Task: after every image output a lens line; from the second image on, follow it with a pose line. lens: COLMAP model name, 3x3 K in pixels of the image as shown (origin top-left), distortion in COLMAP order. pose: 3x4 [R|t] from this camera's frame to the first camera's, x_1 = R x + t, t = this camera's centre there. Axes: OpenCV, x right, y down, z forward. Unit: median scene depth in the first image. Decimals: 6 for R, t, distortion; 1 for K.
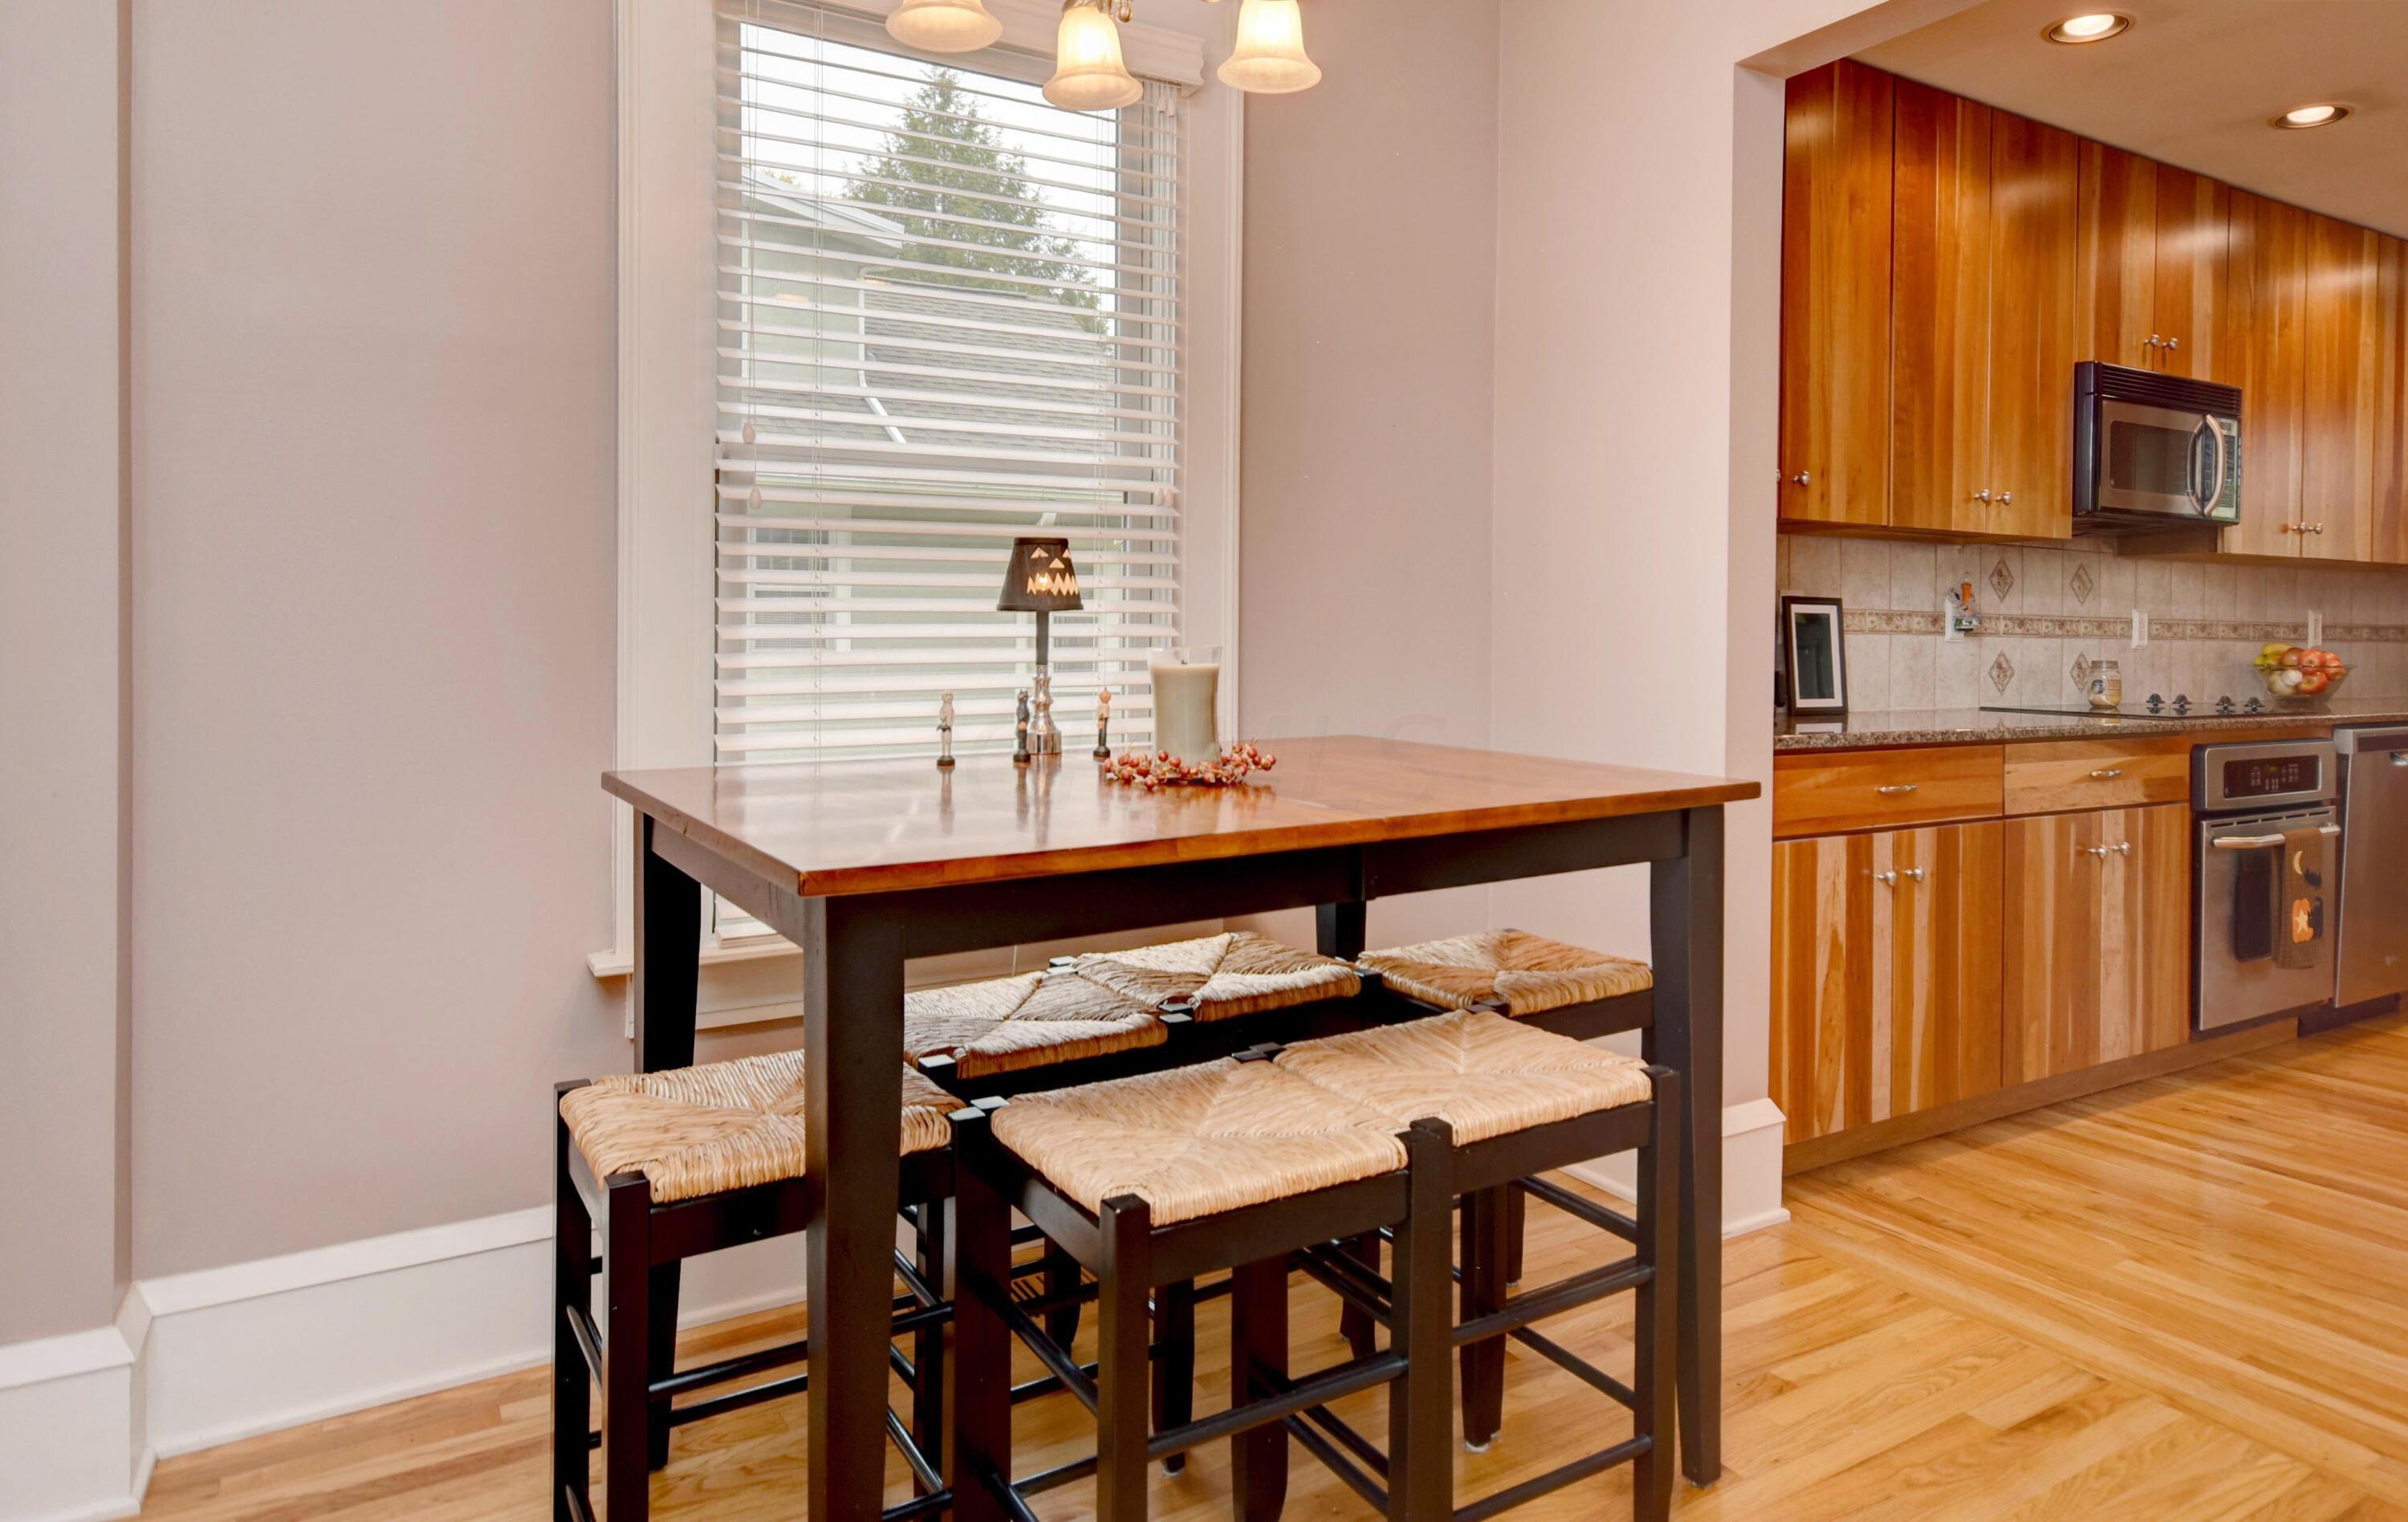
lens RADIAL K [[1484.9, 0, 1355.4], [0, 1484.9, 659.5], [0, 0, 1]] dist [0.025921, -0.004071]
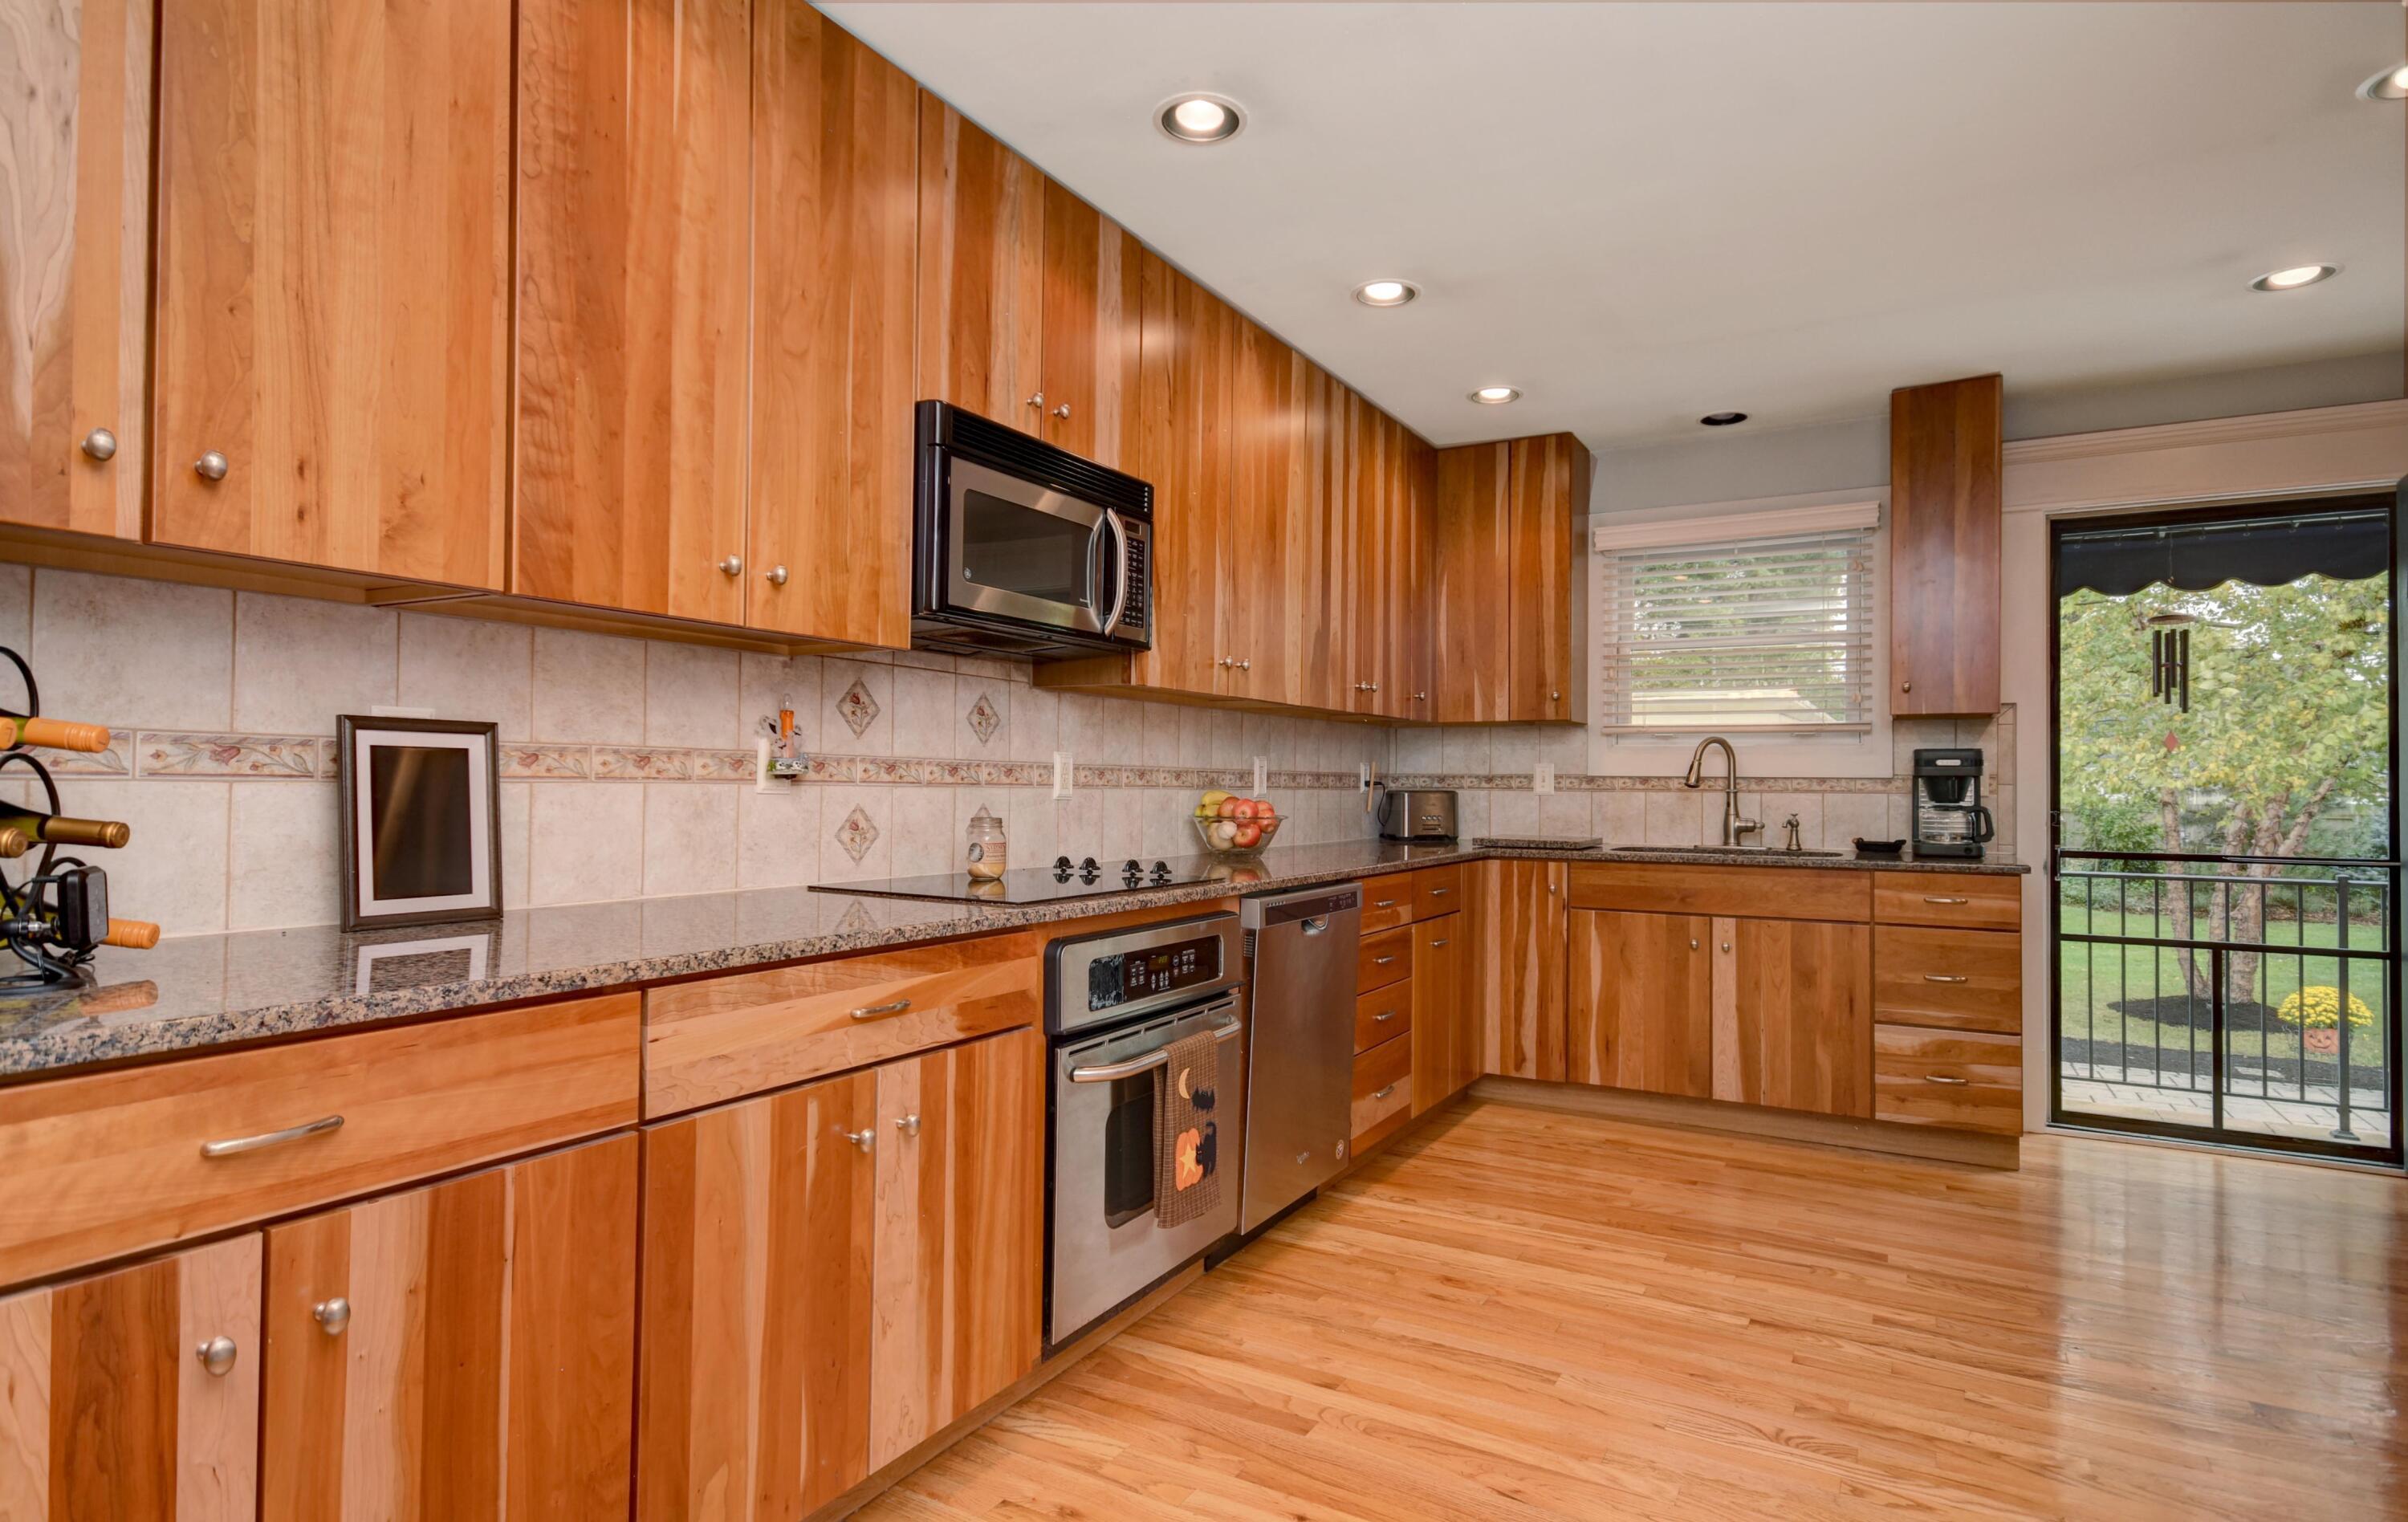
lens RADIAL K [[1234.7, 0, 1213.7], [0, 1234.7, 772.0], [0, 0, 1]] dist [0.003964, -0.000244]
pose [[0.891427, 0.008662, 0.453081, 0.338247], [-0.000922, 0.999850, -0.017299, -0.012518], [-0.453163, 0.015003, 0.891301, 0.408913]]
